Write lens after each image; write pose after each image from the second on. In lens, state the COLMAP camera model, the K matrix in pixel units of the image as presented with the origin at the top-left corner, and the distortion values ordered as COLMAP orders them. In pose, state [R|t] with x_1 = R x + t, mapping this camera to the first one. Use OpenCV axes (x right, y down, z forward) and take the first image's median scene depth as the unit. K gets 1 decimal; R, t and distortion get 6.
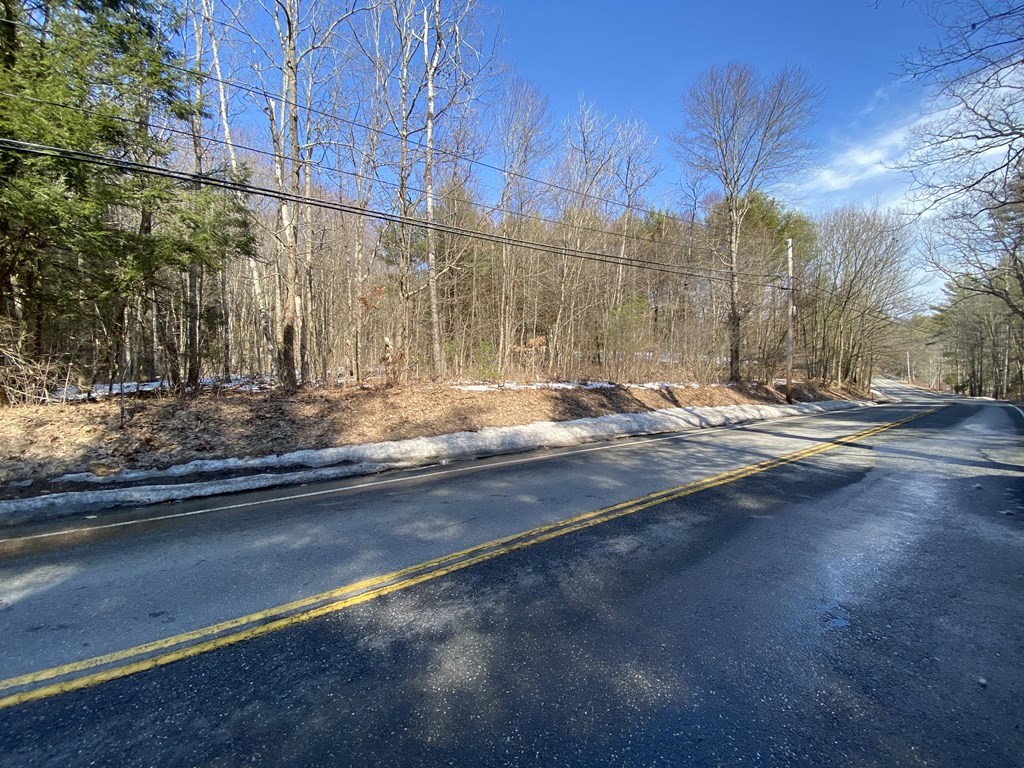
lens RADIAL K [[409.9, 0, 510.2], [0, 409.9, 382.0], [0, 0, 1]] dist [0.033551, -0.027339]
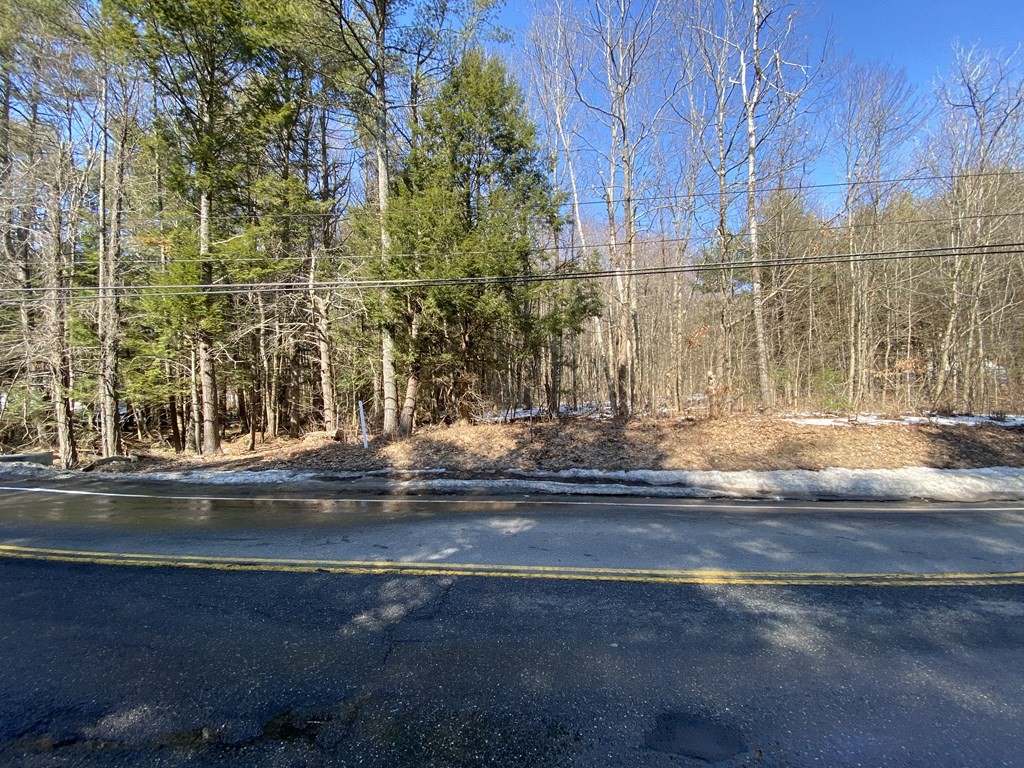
lens RADIAL K [[409.9, 0, 510.2], [0, 409.9, 382.0], [0, 0, 1]] dist [0.033551, -0.027339]
pose [[0.750468, -0.033213, -0.660071, 0.025739], [-0.008257, 0.998187, -0.059613, -0.022111], [0.660855, 0.050188, 0.748834, -0.217903]]
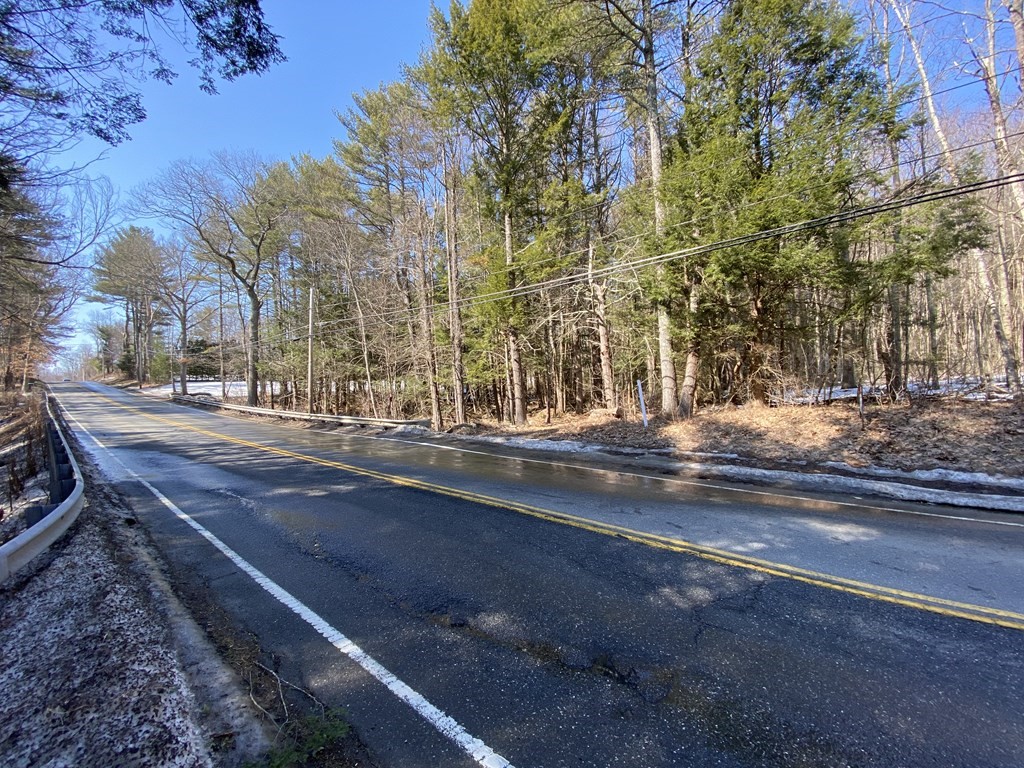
lens RADIAL K [[409.9, 0, 510.2], [0, 409.9, 382.0], [0, 0, 1]] dist [0.033551, -0.027339]
pose [[0.212599, -0.009718, -0.977091, 0.011664], [0.003122, 0.999952, -0.009266, -0.018637], [0.977135, -0.001081, 0.212619, -0.243329]]
